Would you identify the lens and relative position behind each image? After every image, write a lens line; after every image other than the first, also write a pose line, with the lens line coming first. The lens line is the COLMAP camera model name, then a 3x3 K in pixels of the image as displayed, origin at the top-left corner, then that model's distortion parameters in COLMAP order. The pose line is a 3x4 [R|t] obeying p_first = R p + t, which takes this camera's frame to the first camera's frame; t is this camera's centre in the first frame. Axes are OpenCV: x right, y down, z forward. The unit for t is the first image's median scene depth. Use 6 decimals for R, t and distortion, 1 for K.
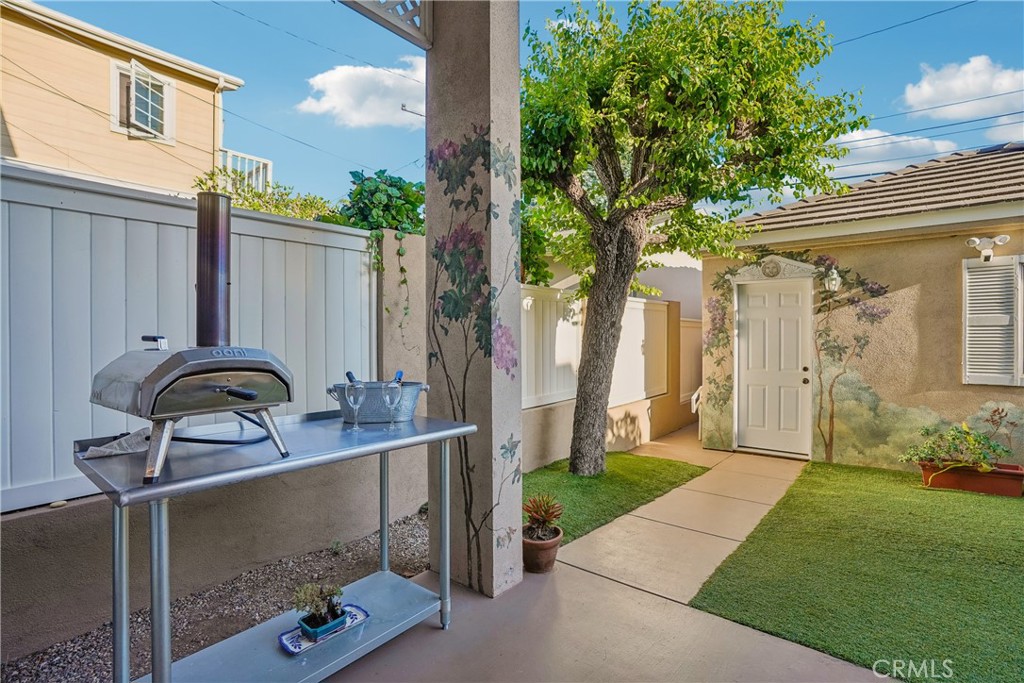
lens RADIAL K [[477.1, 0, 508.9], [0, 477.1, 338.5], [0, 0, 1]] dist [-0.065906, 0.024358]
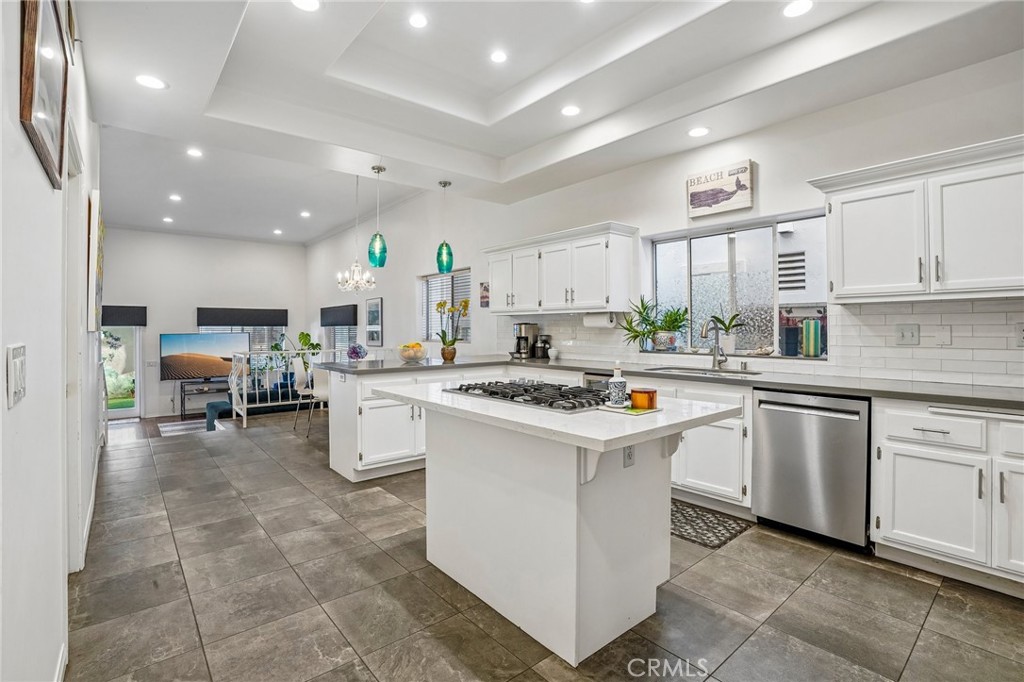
lens RADIAL K [[477.1, 0, 510.9], [0, 477.1, 325.5], [0, 0, 1]] dist [-0.065906, 0.024358]
pose [[0.174969, 0.007835, 0.984543, -1.714028], [0.018284, 0.999770, -0.011205, -0.109162], [-0.984404, 0.019962, 0.174786, -2.060860]]
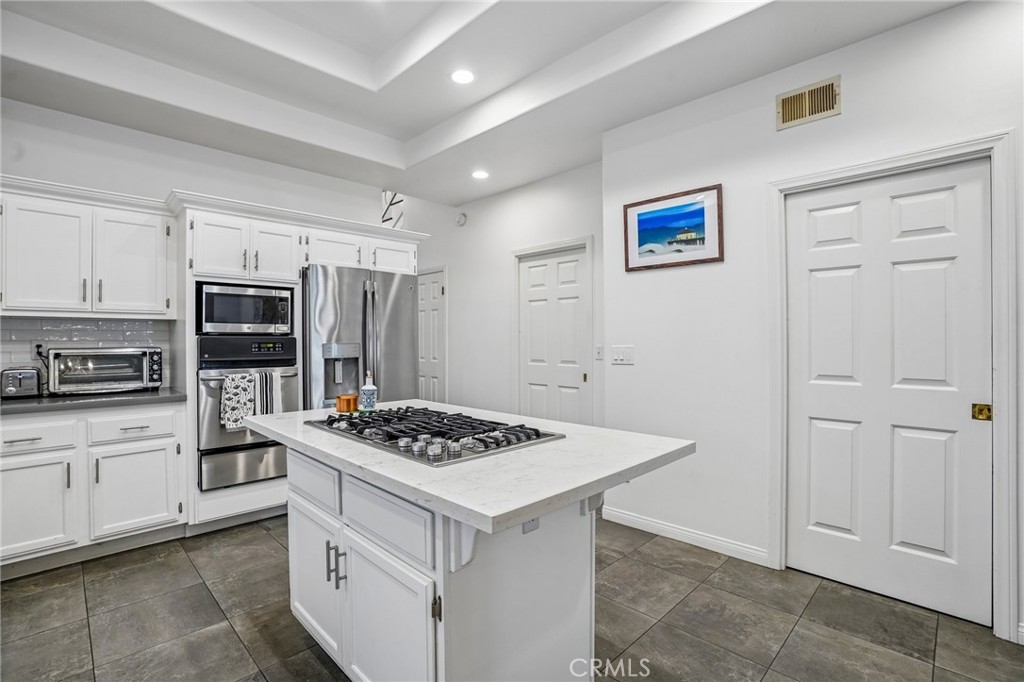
lens RADIAL K [[477.1, 0, 507.4], [0, 477.1, 336.3], [0, 0, 1]] dist [-0.065906, 0.024358]
pose [[-0.089395, -0.006360, -0.995976, -0.883847], [-0.012299, 0.999910, -0.005281, -0.114442], [0.995920, 0.011777, -0.089466, -1.909648]]
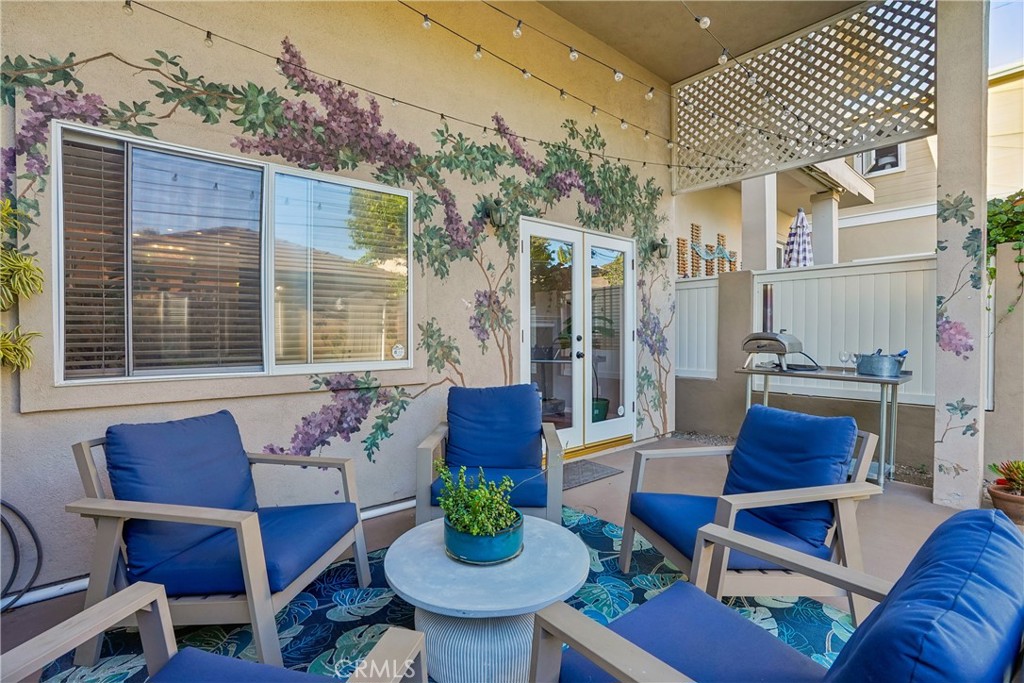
lens RADIAL K [[477.1, 0, 522.1], [0, 477.1, 340.5], [0, 0, 1]] dist [-0.065906, 0.024358]
pose [[-0.161594, 0.014659, -0.986748, 0.754611], [-0.007950, 0.999838, 0.016156, 0.008680], [0.986825, 0.010455, -0.161451, -0.033217]]
